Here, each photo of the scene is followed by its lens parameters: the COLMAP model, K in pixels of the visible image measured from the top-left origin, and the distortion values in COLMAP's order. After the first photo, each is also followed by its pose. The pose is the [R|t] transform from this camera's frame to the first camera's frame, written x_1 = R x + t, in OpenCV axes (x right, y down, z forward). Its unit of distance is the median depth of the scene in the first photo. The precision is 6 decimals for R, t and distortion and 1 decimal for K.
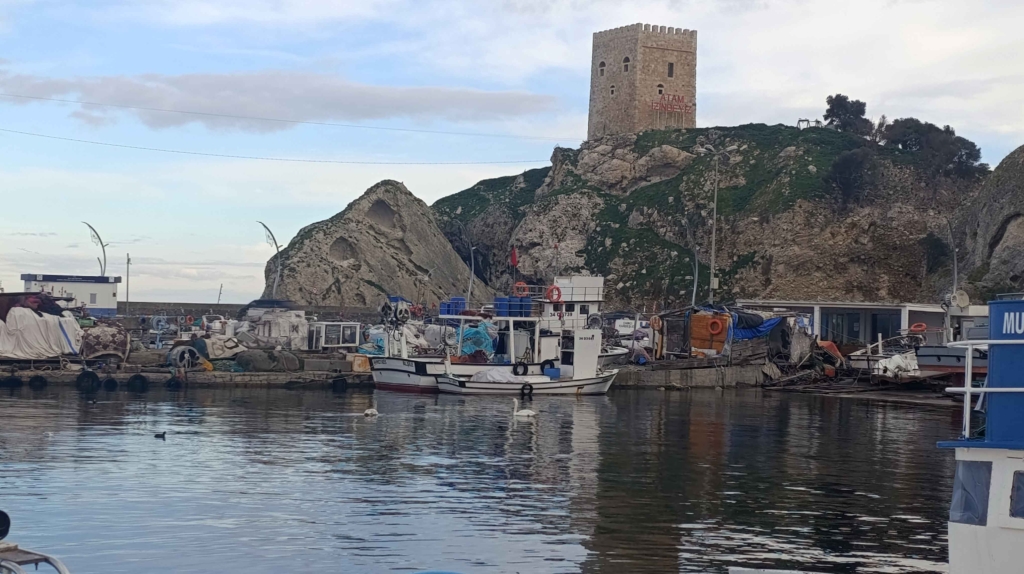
lens RADIAL K [[1824.2, 0, 512.0], [0, 1824.2, 287.0], [0, 0, 1]] dist [0.053697, 0.046938]
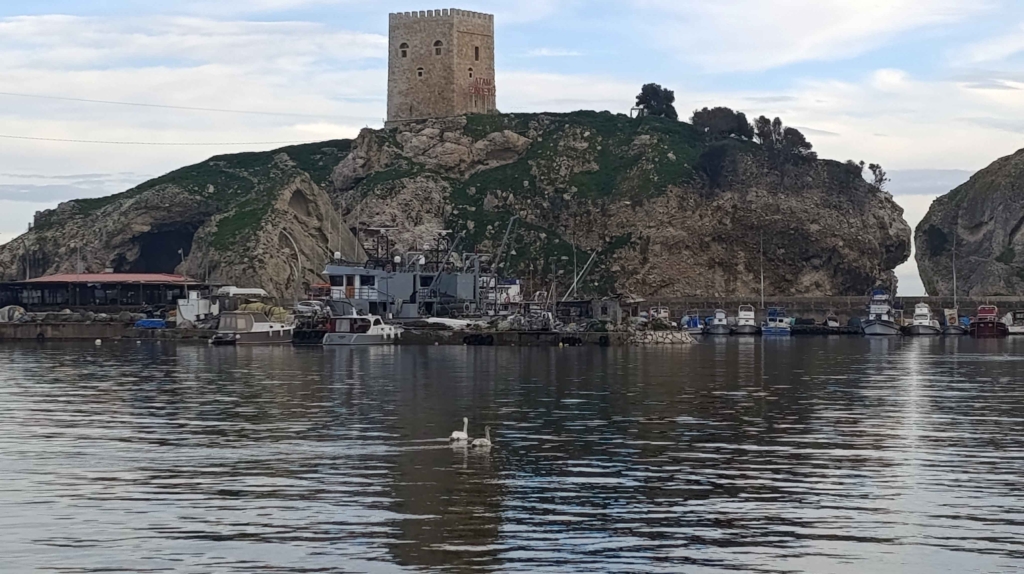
lens RADIAL K [[2695.3, 0, 512.0], [0, 2695.3, 287.0], [0, 0, 1]] dist [0.000859, 0.290282]
pose [[0.890676, -0.030485, 0.453616, -0.636958], [0.020796, 0.999437, 0.026333, -0.029789], [-0.454164, -0.014021, 0.890808, -0.389116]]
